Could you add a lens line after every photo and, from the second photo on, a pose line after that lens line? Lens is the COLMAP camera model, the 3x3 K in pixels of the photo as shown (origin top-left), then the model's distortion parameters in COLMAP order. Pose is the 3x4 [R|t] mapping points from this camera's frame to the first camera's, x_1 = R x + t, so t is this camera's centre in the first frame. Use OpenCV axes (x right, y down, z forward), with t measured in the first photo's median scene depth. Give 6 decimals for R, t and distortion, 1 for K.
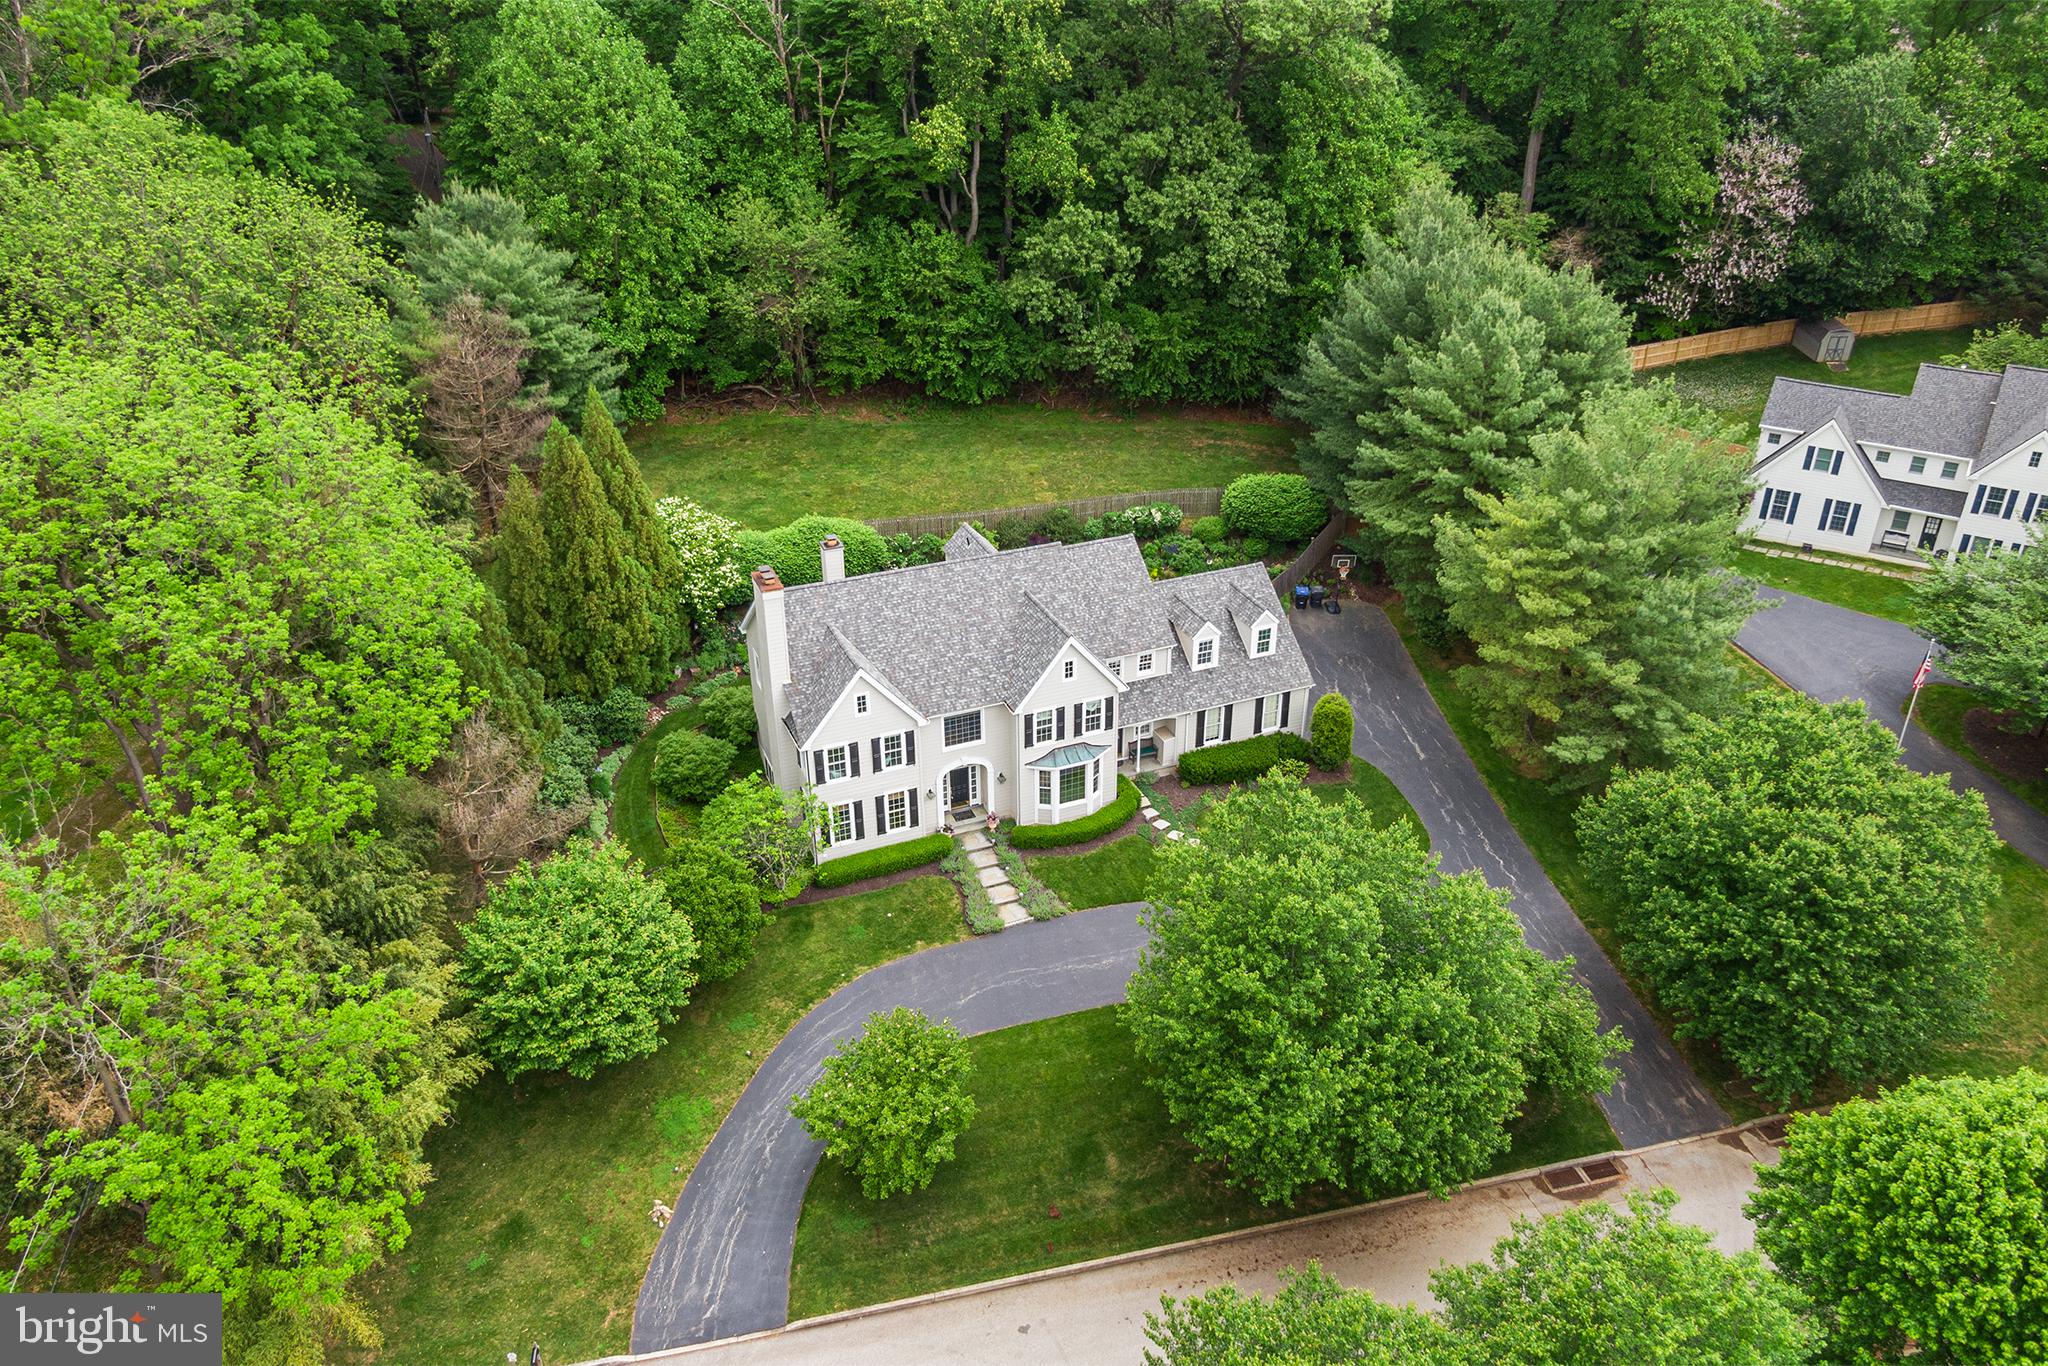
lens RADIAL K [[1458.2, 0, 1033.7], [0, 1458.2, 686.0], [0, 0, 1]] dist [0.033732, -0.058179]
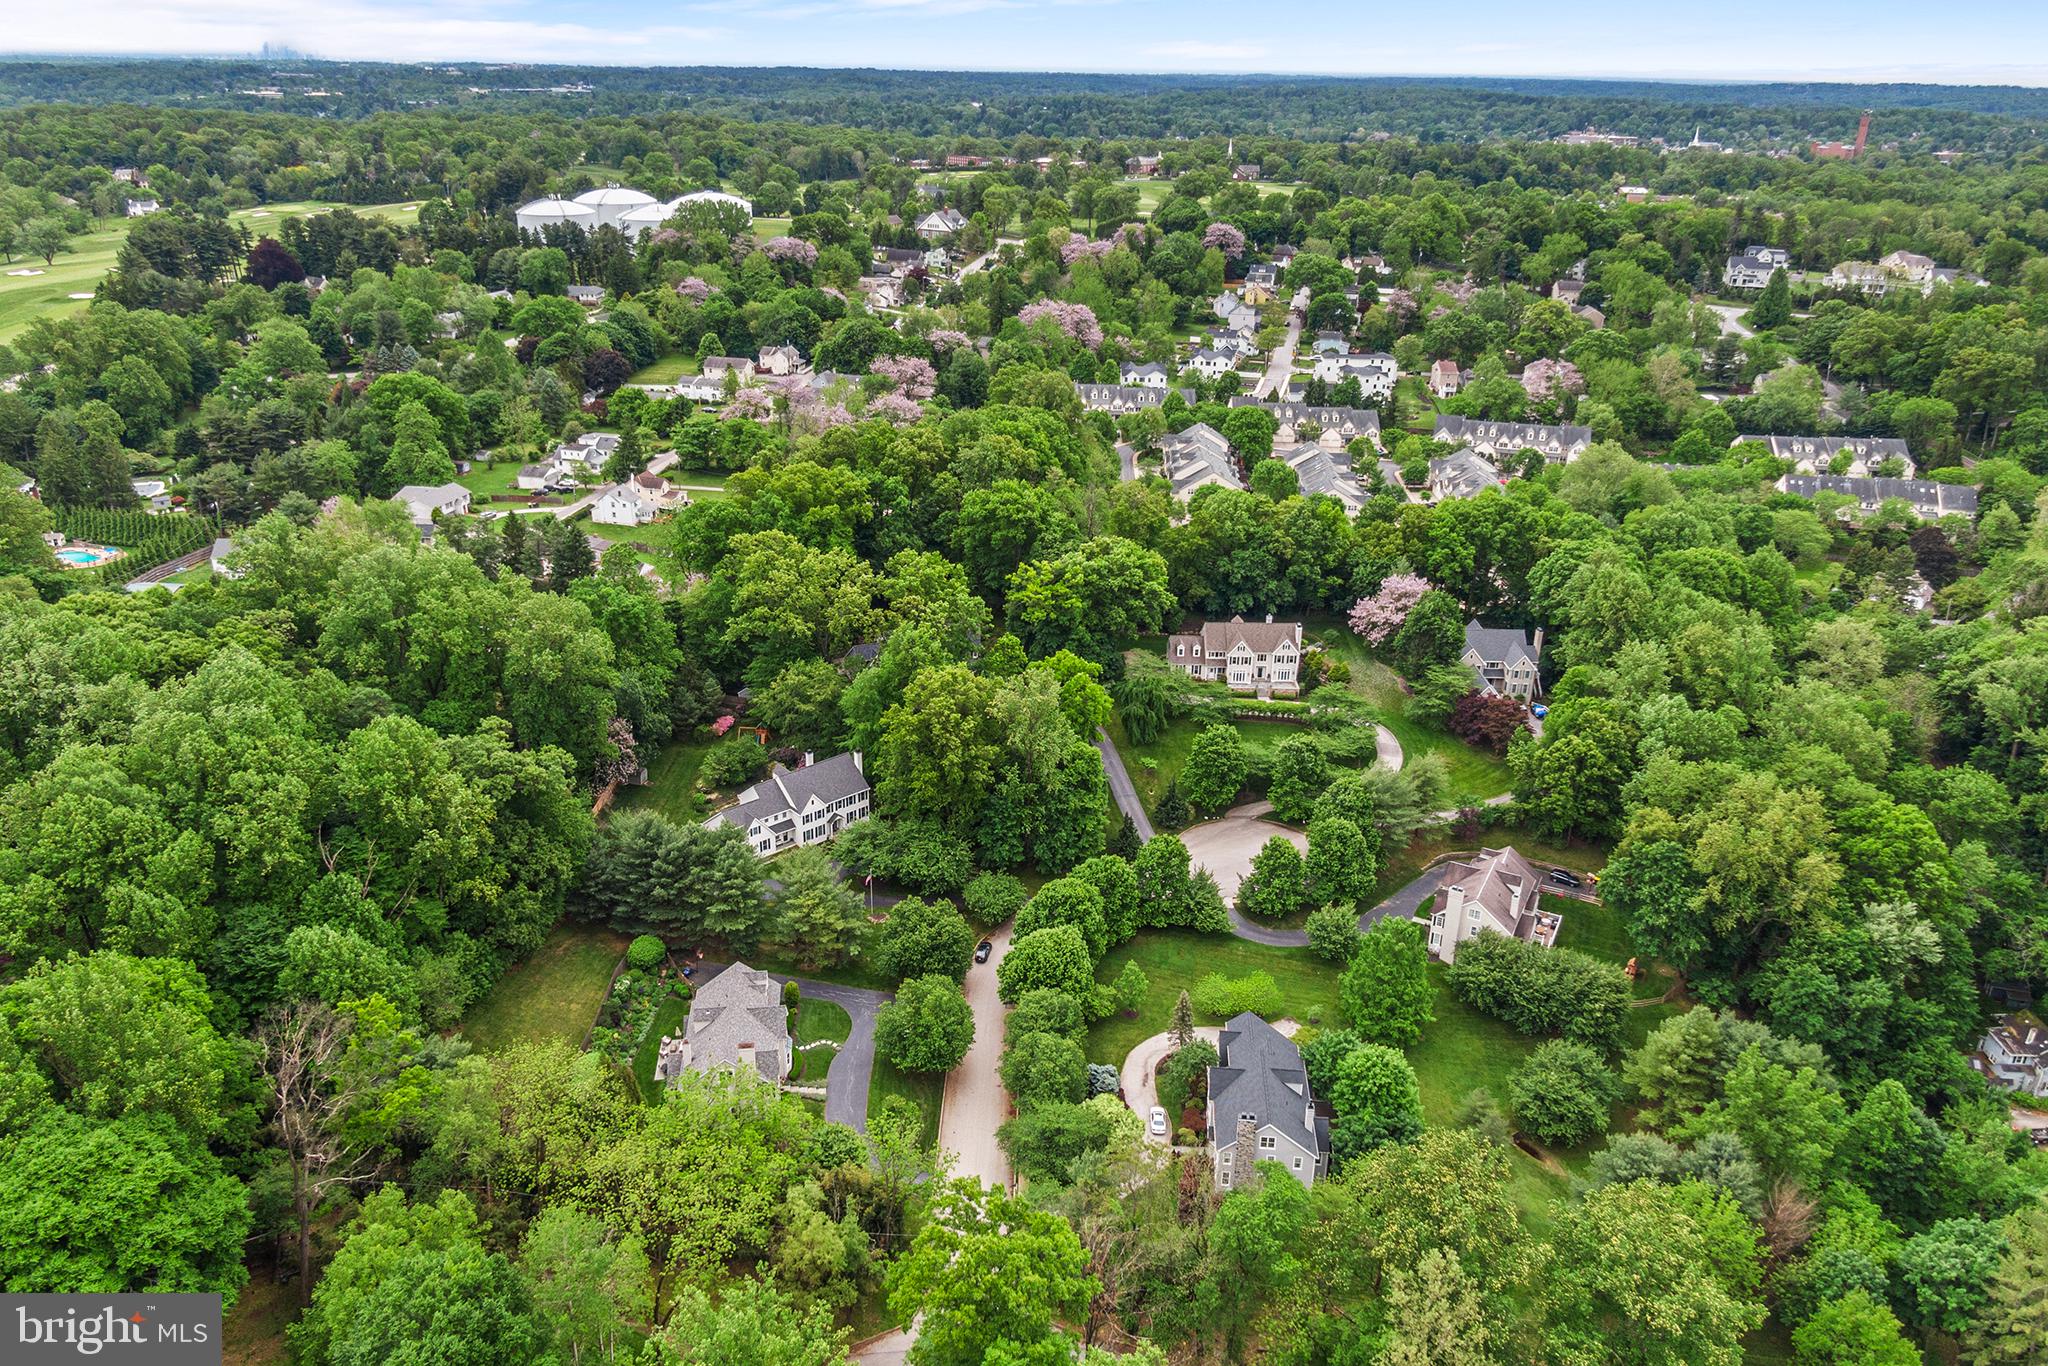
lens RADIAL K [[1458.2, 0, 1020.2], [0, 1458.2, 676.7], [0, 0, 1]] dist [0.033732, -0.058179]
pose [[0.251296, -0.354334, 0.900721, -2.105557], [0.451261, 0.866147, 0.214834, -0.950853], [-0.856279, 0.352473, 0.377556, -0.728308]]
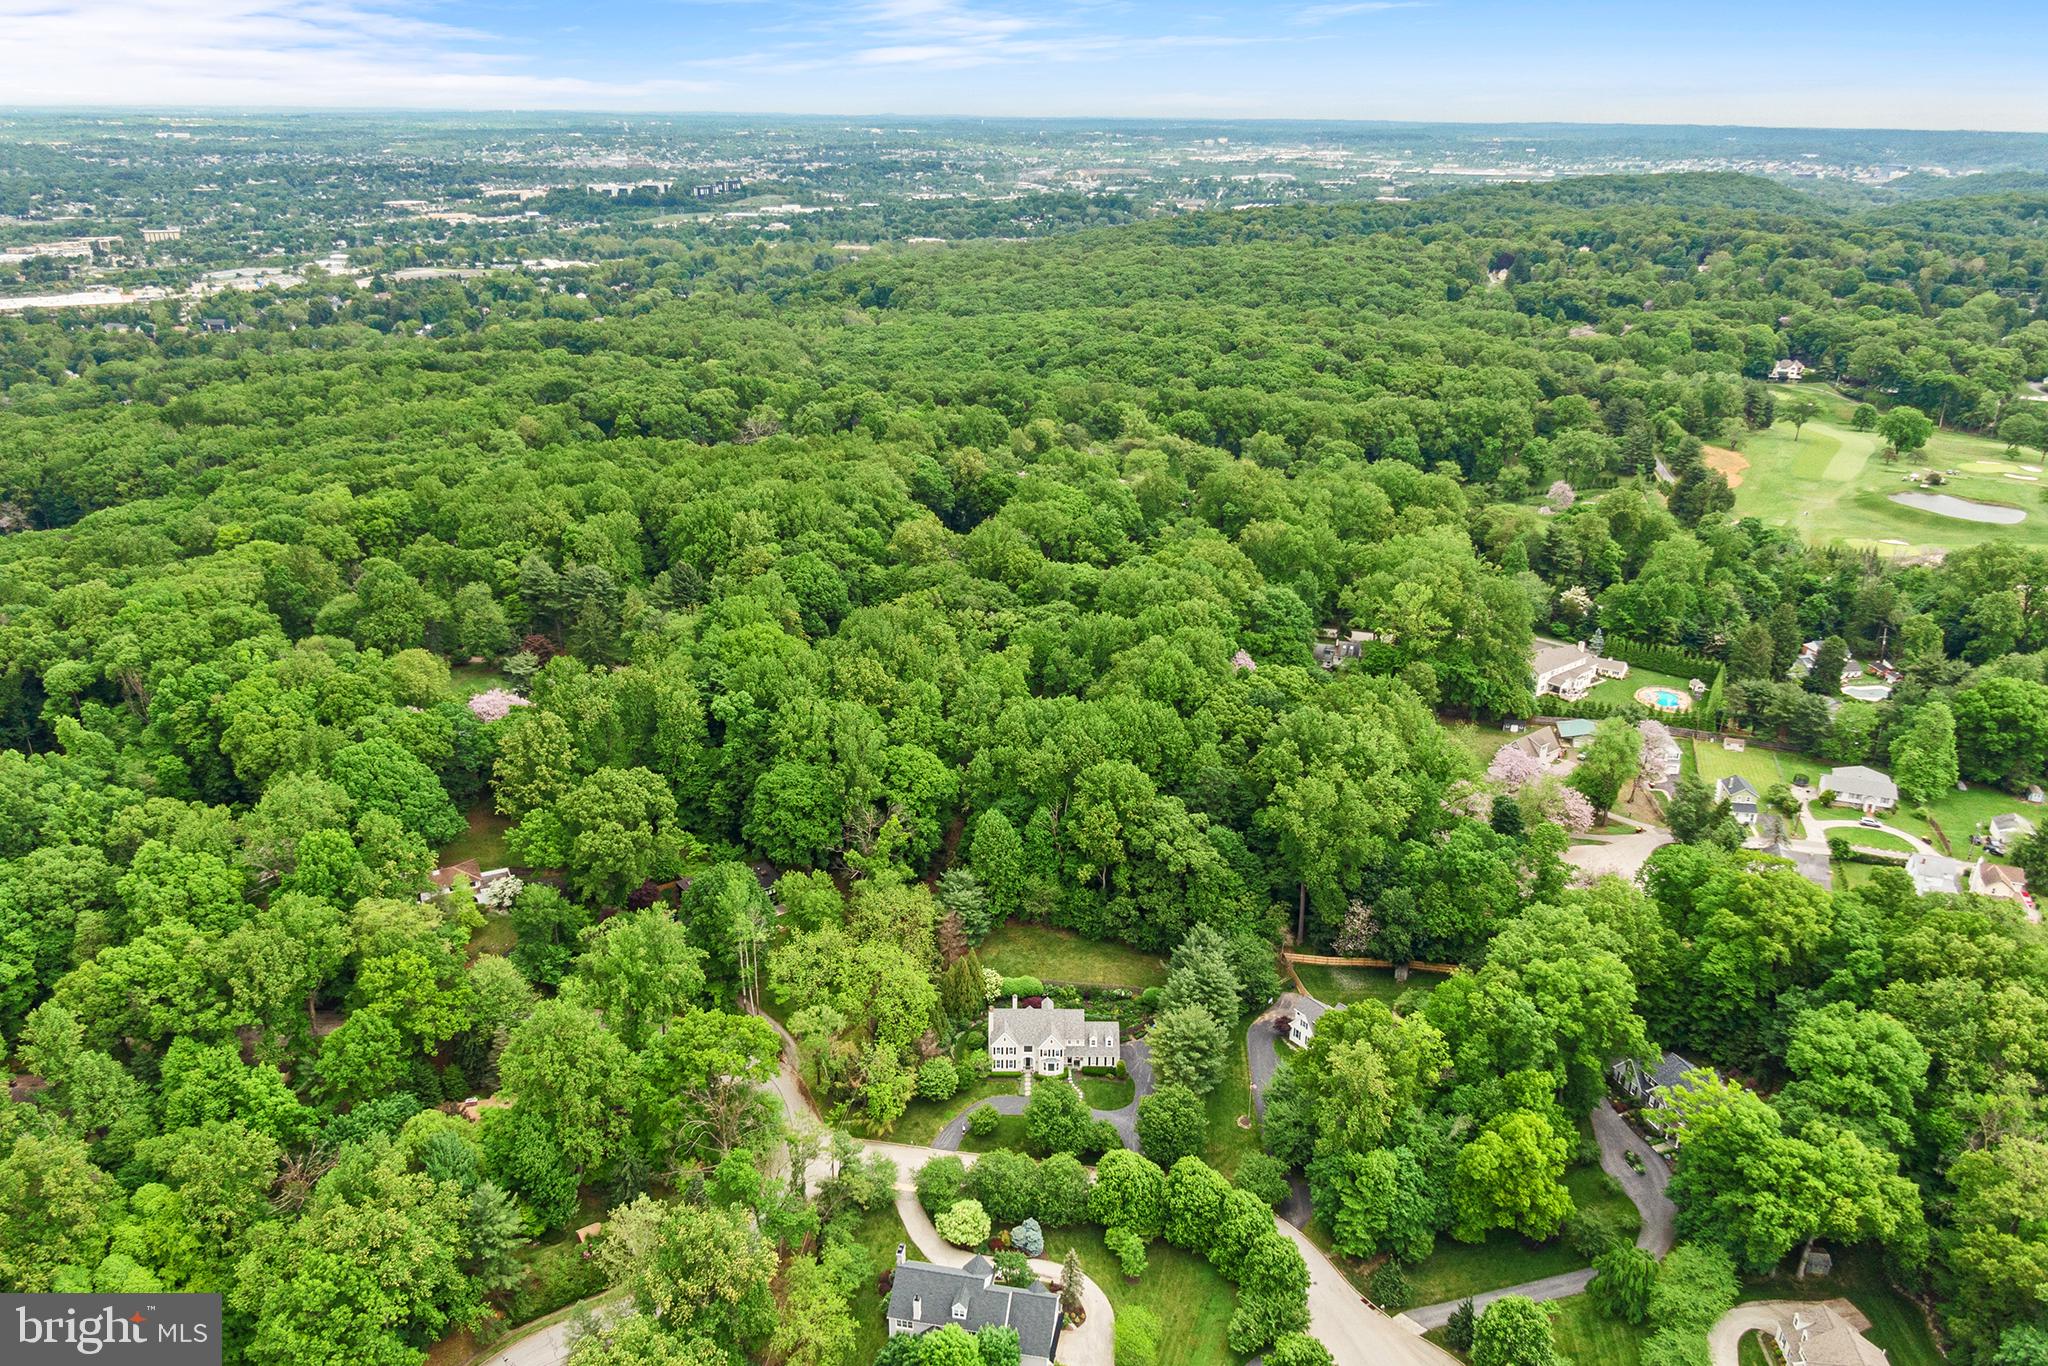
lens RADIAL K [[1458.2, 0, 1019.5], [0, 1458.2, 658.7], [0, 0, 1]] dist [0.033732, -0.058179]
pose [[0.925114, 0.143678, -0.351455, 1.229351], [-0.193962, 0.974579, -0.112138, -0.582393], [0.326408, 0.171910, 0.929465, -3.130948]]
